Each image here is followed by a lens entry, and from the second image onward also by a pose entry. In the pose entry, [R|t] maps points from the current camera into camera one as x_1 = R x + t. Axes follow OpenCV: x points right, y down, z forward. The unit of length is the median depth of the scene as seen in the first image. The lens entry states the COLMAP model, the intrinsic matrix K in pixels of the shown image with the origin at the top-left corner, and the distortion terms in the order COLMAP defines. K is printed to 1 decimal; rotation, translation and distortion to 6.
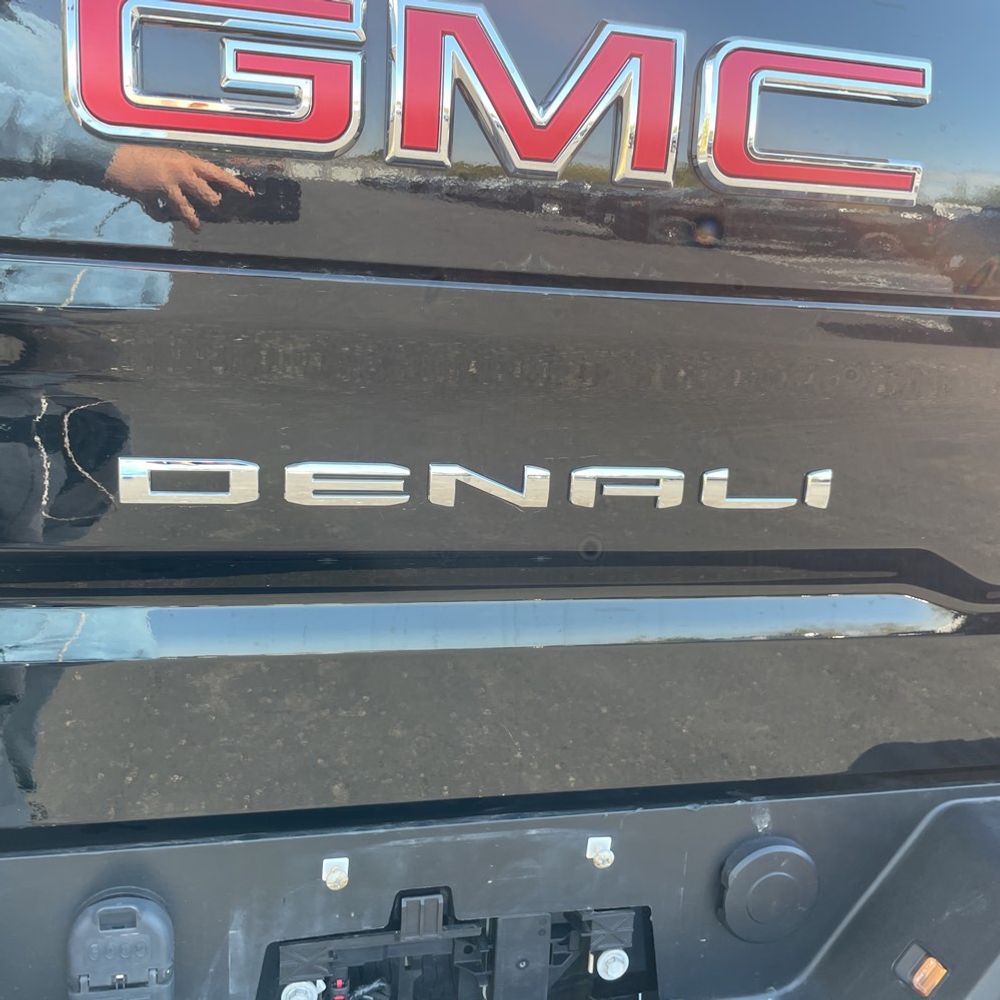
lens RADIAL K [[1013.6, 0, 508.3], [0, 1013.6, 502.4], [0, 0, 1]] dist [0.020677, 0.000000]
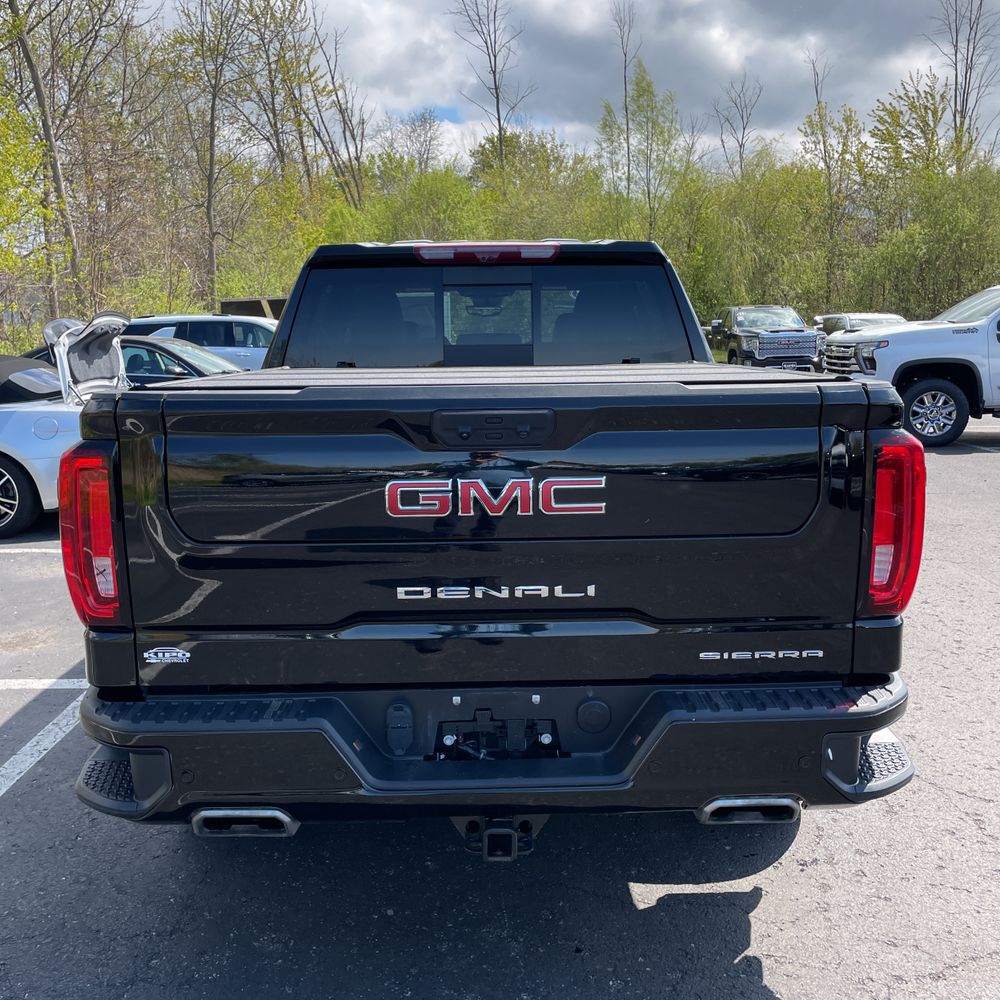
lens RADIAL K [[1013.6, 0, 498.6], [0, 1013.6, 493.2], [0, 0, 1]] dist [0.020677, 0.000000]
pose [[0.971615, -0.025476, -0.235192, 0.840871], [0.020830, 0.999536, -0.022220, -0.280138], [0.235649, 0.016691, 0.971695, -2.460354]]
